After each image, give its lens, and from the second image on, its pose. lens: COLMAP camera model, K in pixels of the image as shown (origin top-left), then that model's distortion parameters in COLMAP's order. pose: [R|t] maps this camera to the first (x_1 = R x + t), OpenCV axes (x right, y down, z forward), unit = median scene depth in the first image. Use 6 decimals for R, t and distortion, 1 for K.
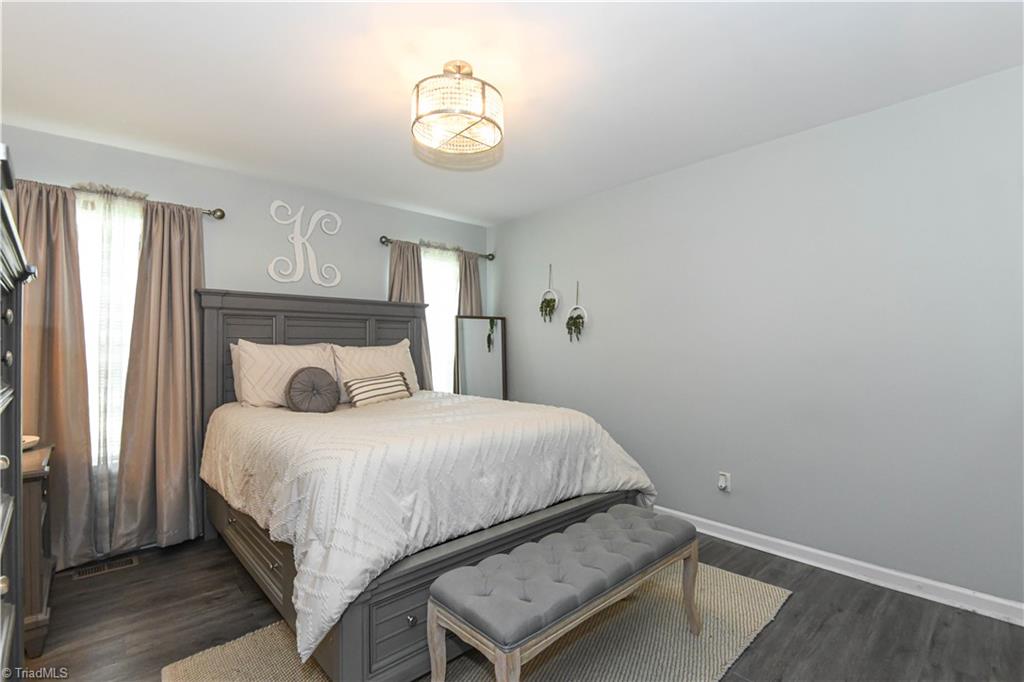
lens RADIAL K [[468.3, 0, 510.6], [0, 468.3, 339.4], [0, 0, 1]] dist [-0.013534, -0.005979]
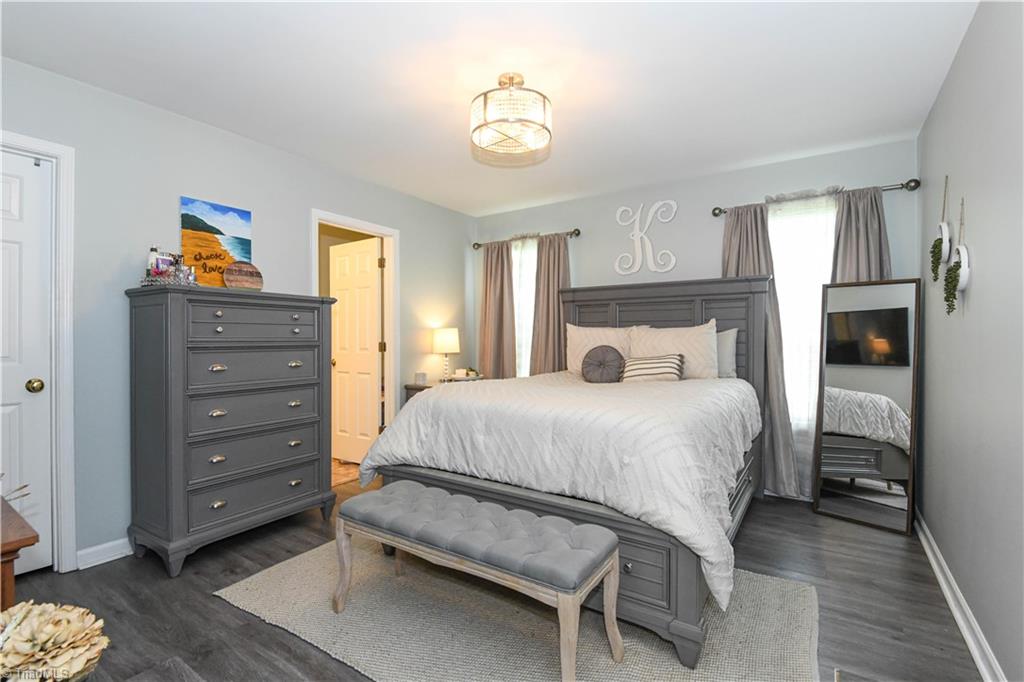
lens RADIAL K [[468.3, 0, 510.4], [0, 468.3, 340.7], [0, 0, 1]] dist [-0.013534, -0.005979]
pose [[0.217471, 0.011226, -0.976002, 0.592621], [0.016797, 0.999743, 0.015241, 0.022045], [0.975922, -0.019708, 0.217227, 0.438450]]
